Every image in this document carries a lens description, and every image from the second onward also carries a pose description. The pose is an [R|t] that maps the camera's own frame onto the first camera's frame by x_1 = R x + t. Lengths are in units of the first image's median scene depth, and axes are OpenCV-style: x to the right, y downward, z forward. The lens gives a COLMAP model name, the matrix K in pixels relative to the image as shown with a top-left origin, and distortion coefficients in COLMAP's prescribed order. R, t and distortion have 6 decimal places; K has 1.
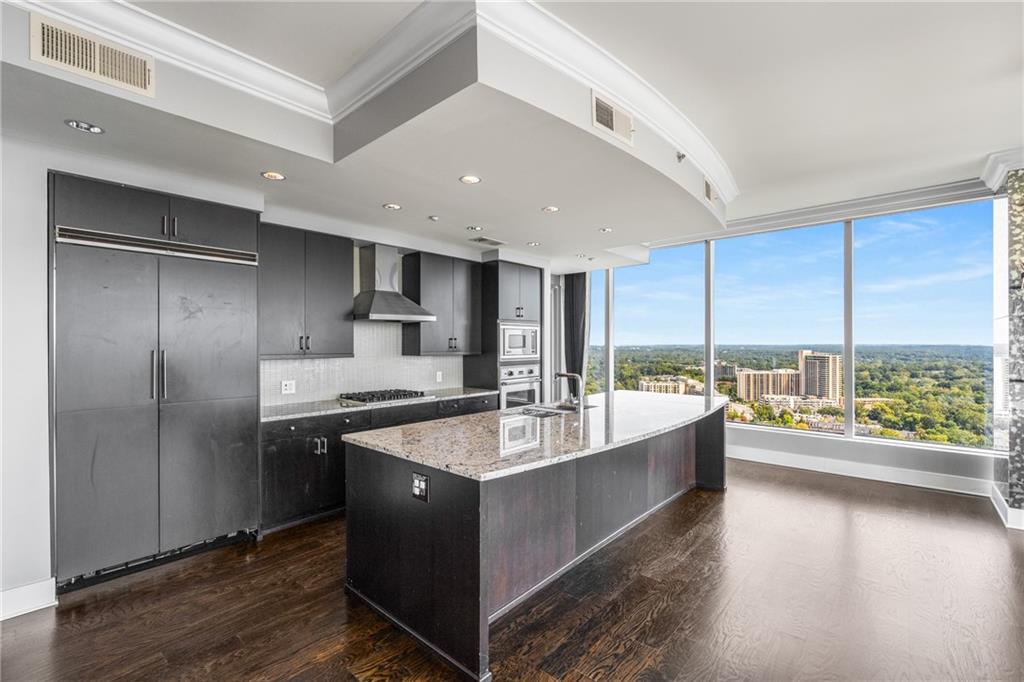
lens RADIAL K [[448.3, 0, 511.4], [0, 448.3, 343.5], [0, 0, 1]] dist [-0.005548, 0.000555]
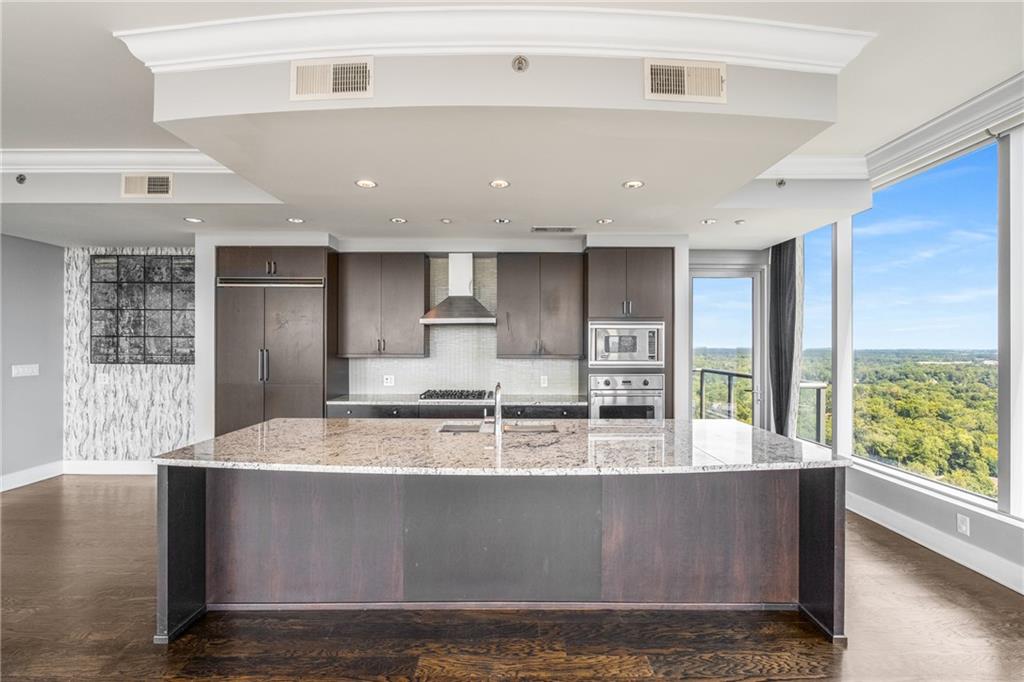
lens RADIAL K [[454.1, 0, 512.0], [0, 454.1, 341.0], [0, 0, 1]] dist [-0.007979, 0.000558]
pose [[0.667239, -0.002797, -0.744838, 0.622634], [-0.004499, 0.999960, -0.007785, -0.003311], [0.744830, 0.008546, 0.667200, 0.395313]]
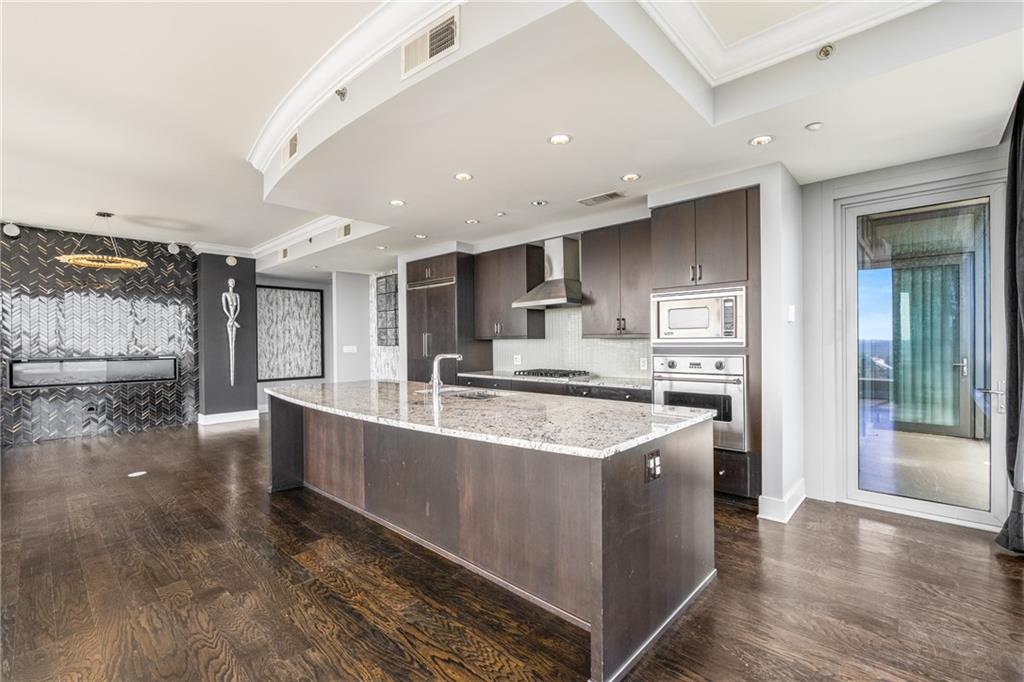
lens RADIAL K [[448.3, 0, 511.4], [0, 448.3, 343.5], [0, 0, 1]] dist [-0.005548, 0.000555]
pose [[-0.025054, 0.008937, -0.999646, 0.870602], [0.009829, 0.999914, 0.008693, 0.031889], [0.999638, -0.009608, -0.025139, 0.961014]]
